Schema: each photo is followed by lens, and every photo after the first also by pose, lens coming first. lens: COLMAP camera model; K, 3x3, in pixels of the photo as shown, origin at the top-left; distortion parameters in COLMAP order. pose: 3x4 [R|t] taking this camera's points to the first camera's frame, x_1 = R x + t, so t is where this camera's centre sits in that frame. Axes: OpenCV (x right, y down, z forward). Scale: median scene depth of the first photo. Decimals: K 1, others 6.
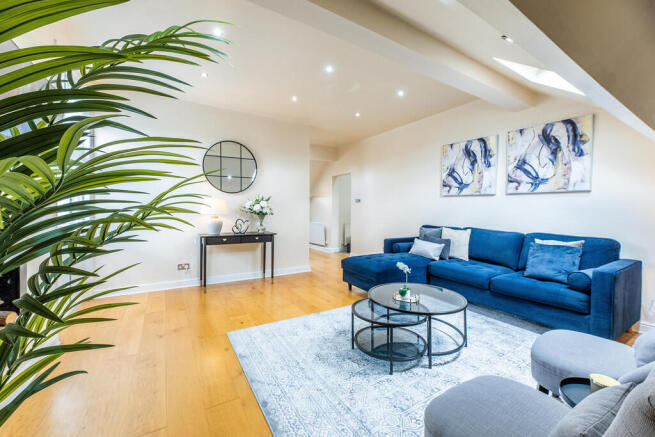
lens RADIAL K [[273.6, 0, 326.2], [0, 273.6, 212.3], [0, 0, 1]] dist [-0.000525, -0.000029]
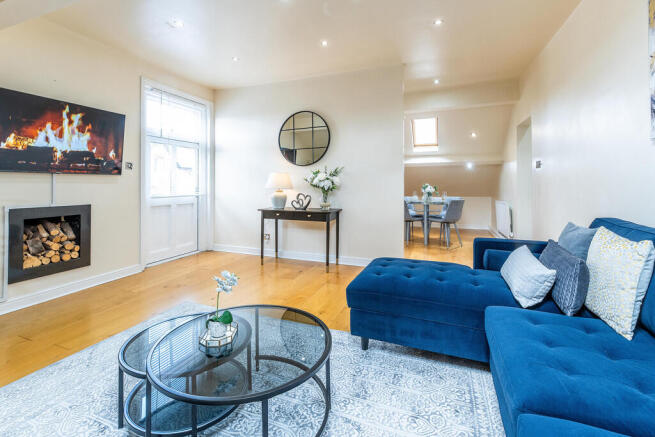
lens RADIAL K [[295.7, 0, 326.0], [0, 295.7, 182.3], [0, 0, 1]] dist [-0.000448, -0.000225]
pose [[0.588954, -0.014918, -0.808029, 0.521004], [0.000957, 0.999842, -0.017761, 0.003633], [0.808166, 0.009688, 0.588875, 0.450073]]
